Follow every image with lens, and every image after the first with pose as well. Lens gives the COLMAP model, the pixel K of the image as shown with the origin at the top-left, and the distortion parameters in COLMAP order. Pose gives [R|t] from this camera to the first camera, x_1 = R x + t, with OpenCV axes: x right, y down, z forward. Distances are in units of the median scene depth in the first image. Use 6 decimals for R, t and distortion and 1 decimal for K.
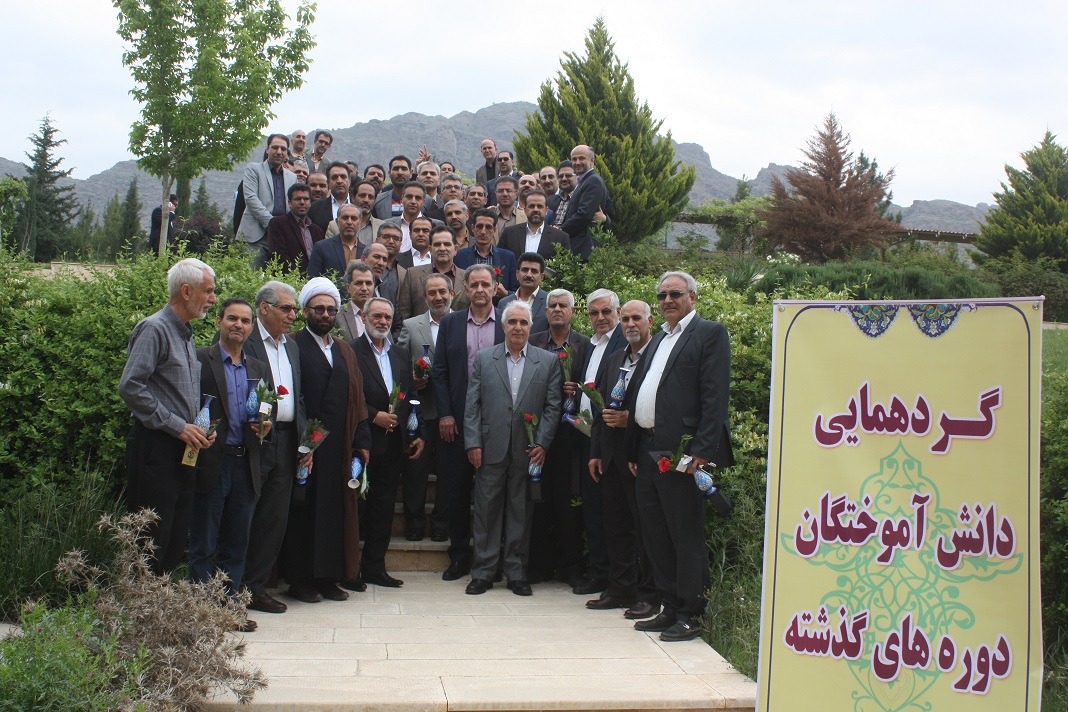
lens RADIAL K [[1272.5, 0, 487.2], [0, 1272.5, 359.9], [0, 0, 1]] dist [-0.164225, 0.004630]
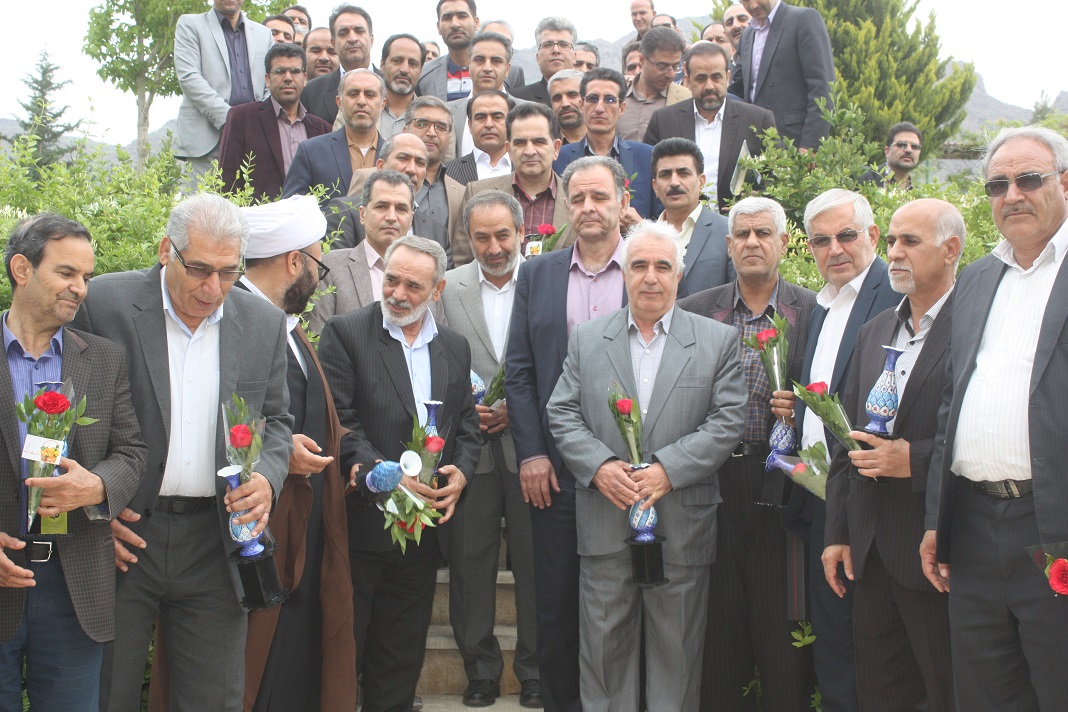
lens RADIAL K [[1704.5, 0, 475.4], [0, 1704.5, 326.3], [0, 0, 1]] dist [0.185653, -1.050004]
pose [[0.992914, -0.027782, -0.115541, 0.024632], [0.024305, 0.999211, -0.031399, 0.012191], [0.116322, 0.028368, 0.992806, 0.306692]]
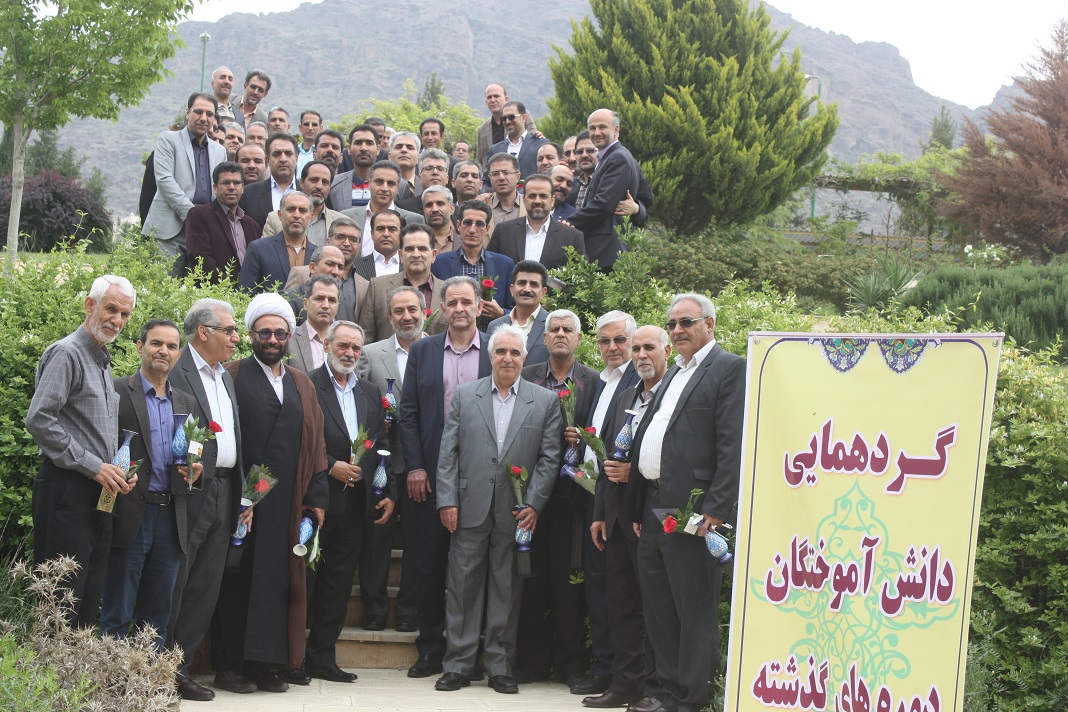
lens RADIAL K [[2231.4, 0, 534.0], [0, 2231.4, 356.0], [0, 0, 1]] dist [-0.086786, -0.341977]
pose [[0.999914, 0.012613, 0.003723, 0.032764], [-0.012512, 0.999587, -0.025856, 0.008207], [-0.004048, 0.025807, 0.999659, -0.357843]]
